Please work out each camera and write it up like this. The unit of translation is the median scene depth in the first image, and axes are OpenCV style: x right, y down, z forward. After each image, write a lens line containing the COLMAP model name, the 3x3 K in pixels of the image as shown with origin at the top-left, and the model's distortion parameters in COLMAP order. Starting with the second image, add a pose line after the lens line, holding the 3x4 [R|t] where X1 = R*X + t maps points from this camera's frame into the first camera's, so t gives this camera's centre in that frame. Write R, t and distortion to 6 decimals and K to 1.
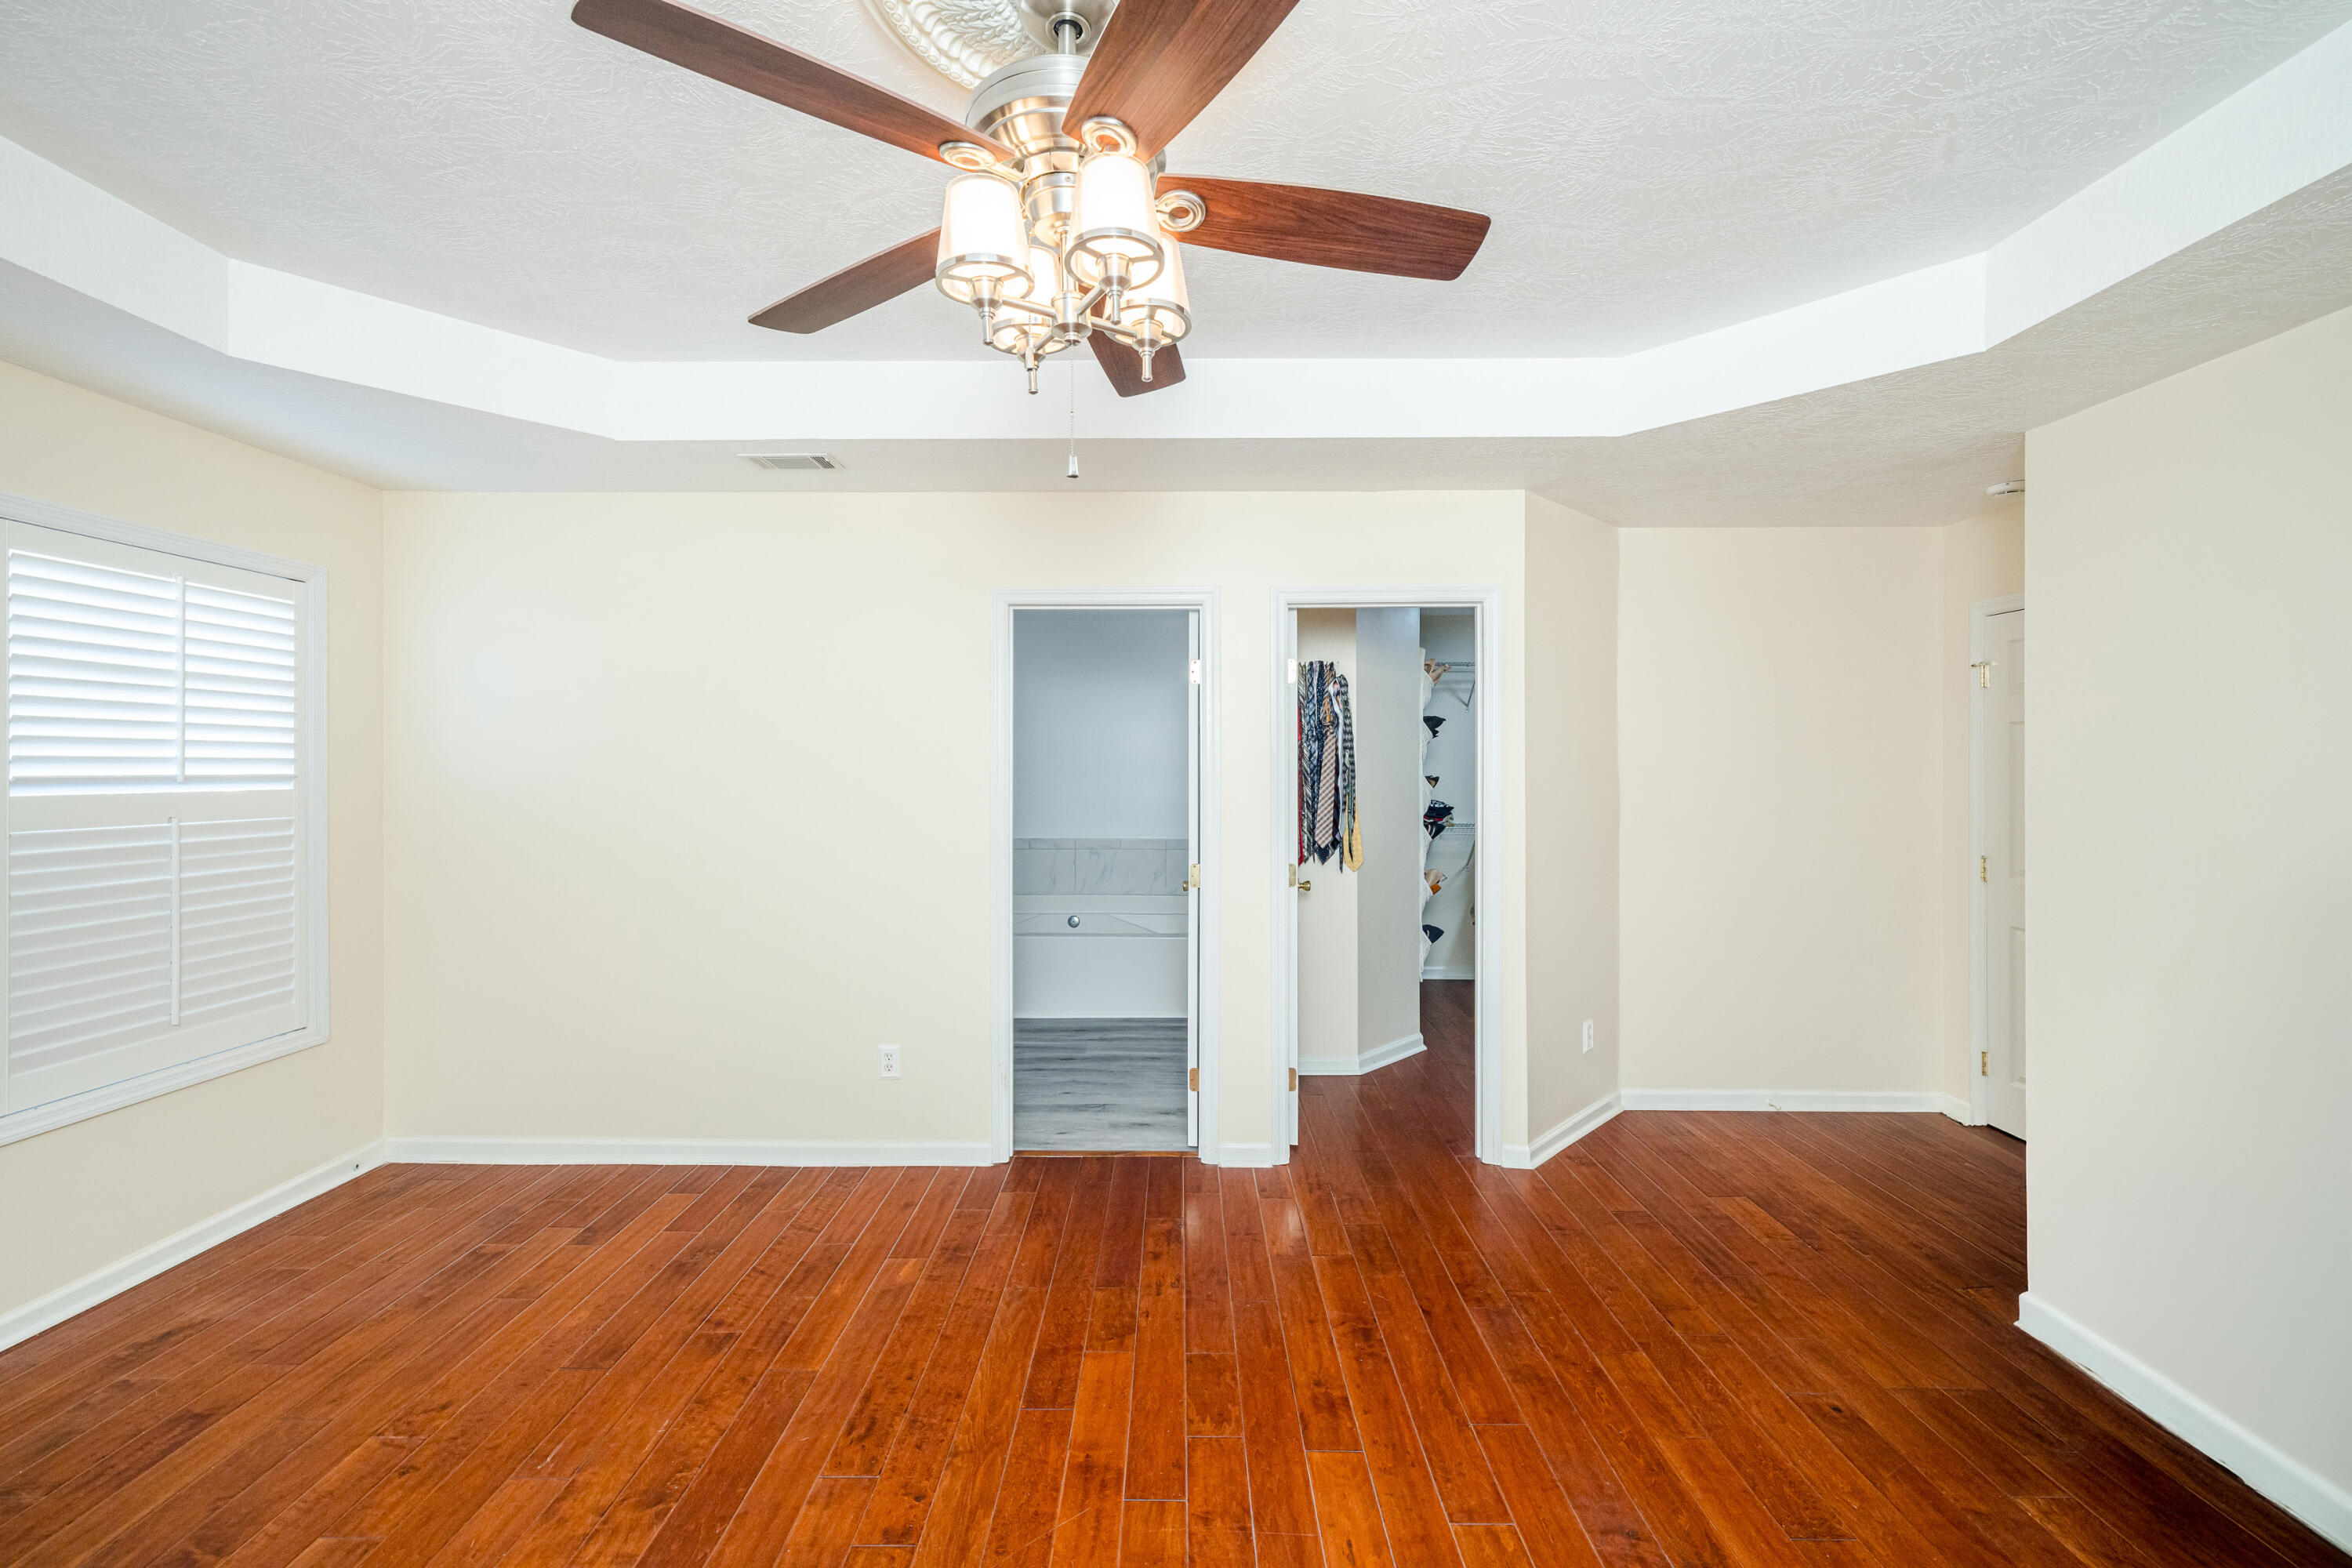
lens RADIAL K [[983.9, 0, 1177.7], [0, 983.9, 764.7], [0, 0, 1]] dist [0.000569, 0.000307]
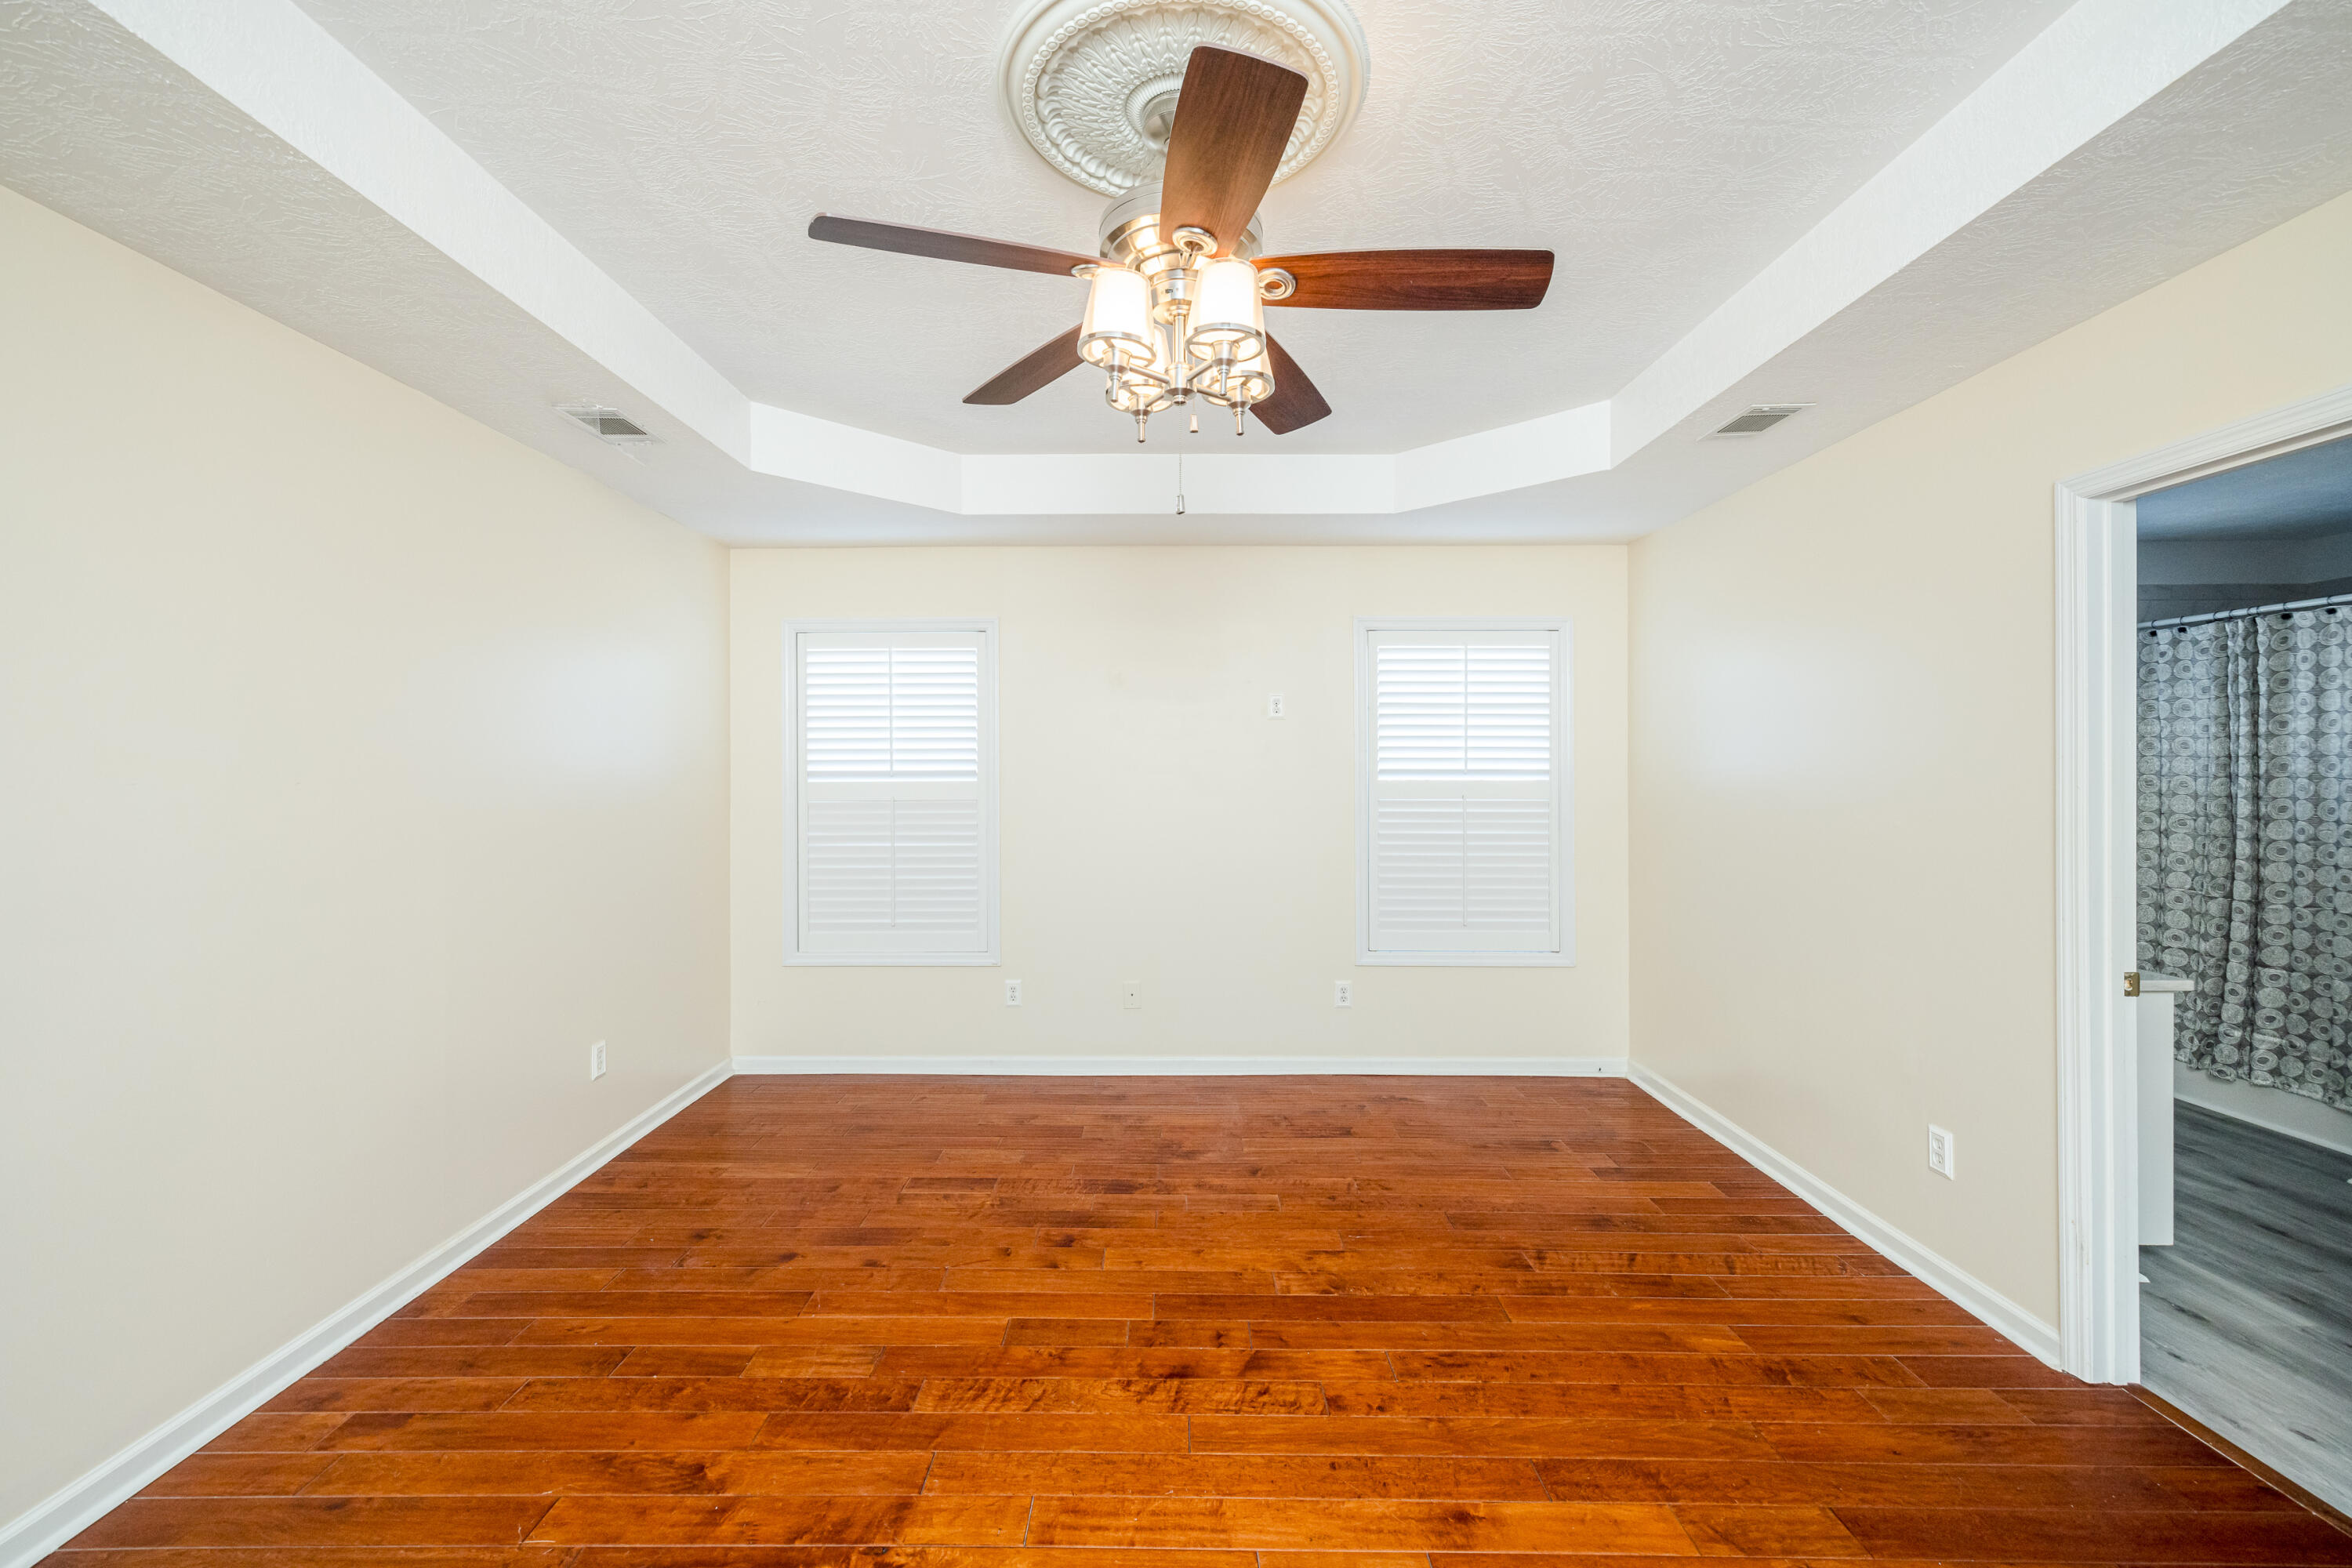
lens RADIAL K [[994.8, 0, 1163.9], [0, 994.8, 775.8], [0, 0, 1]] dist [0.001011, 0.001170]
pose [[-0.005337, 0.005067, -0.999973, 0.671403], [0.000617, 0.999987, 0.005064, 0.015097], [0.999986, -0.000590, -0.005340, 0.587728]]
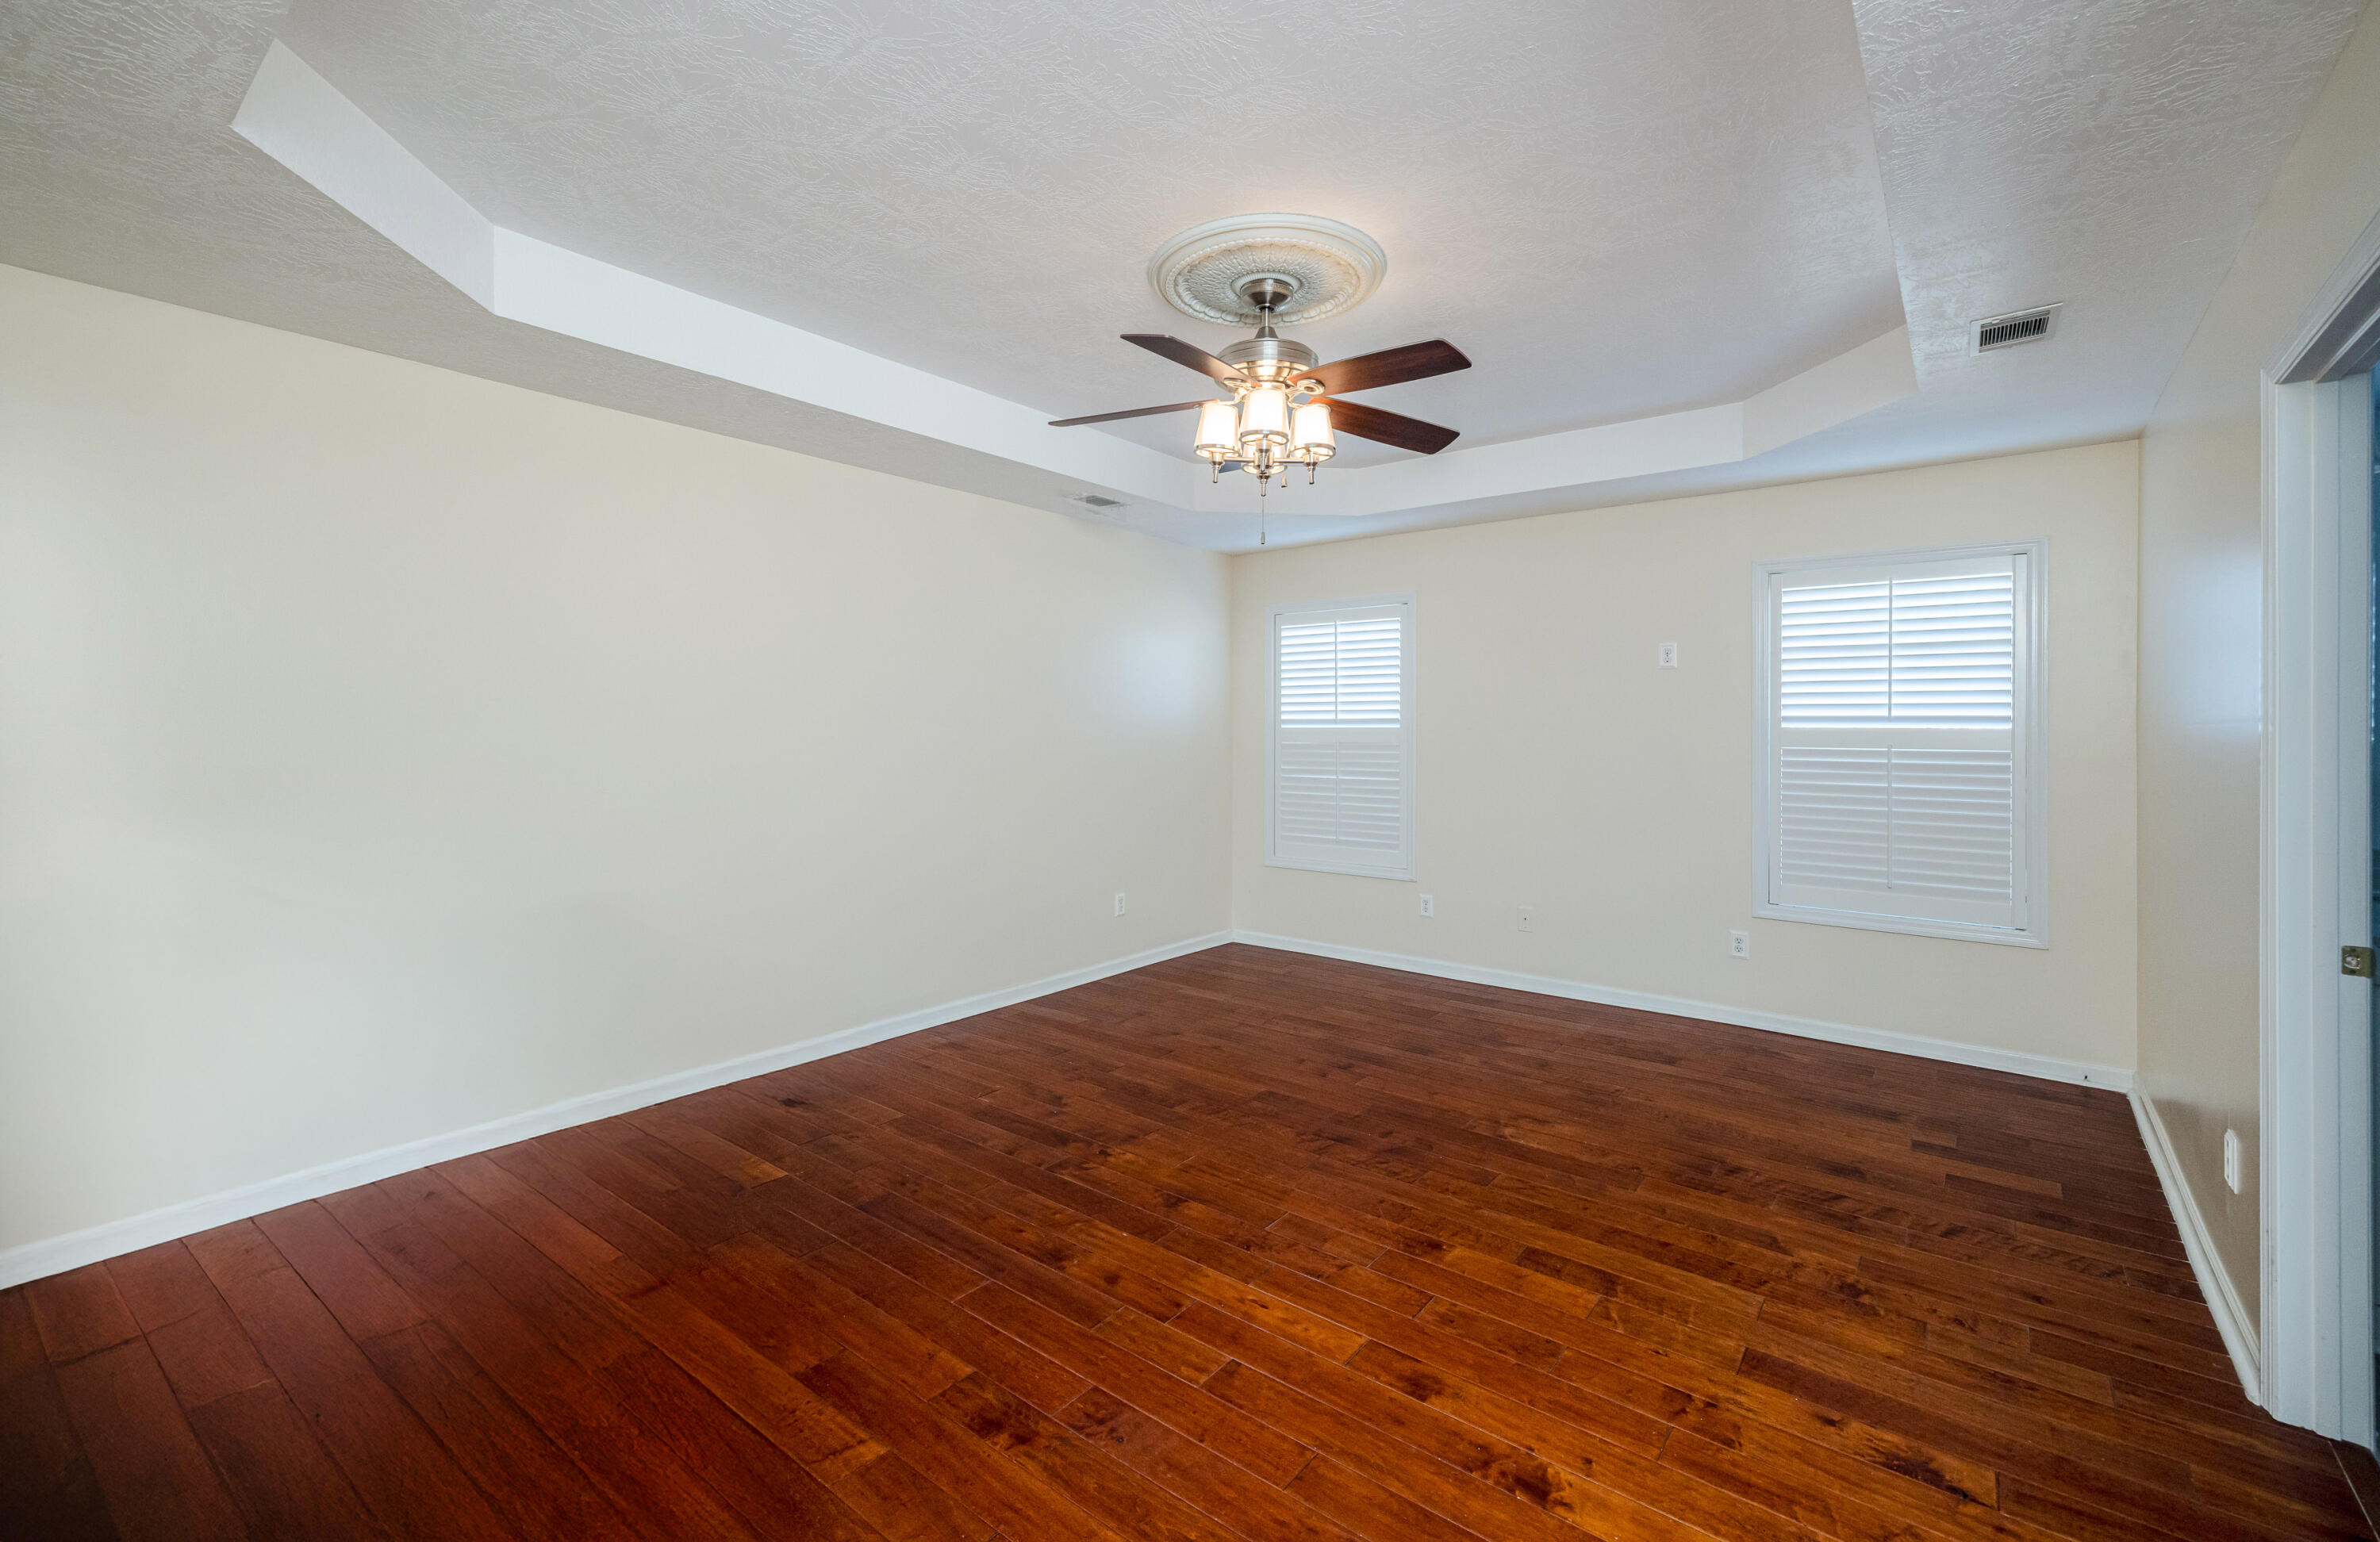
lens RADIAL K [[1006.5, 0, 1169.1], [0, 1006.5, 739.9], [0, 0, 1]] dist [0.000048, 0.000143]
pose [[-0.627407, 0.005443, -0.778672, 0.910233], [-0.005231, 0.999924, 0.011204, 0.039674], [0.778674, 0.011102, -0.627331, 1.244015]]
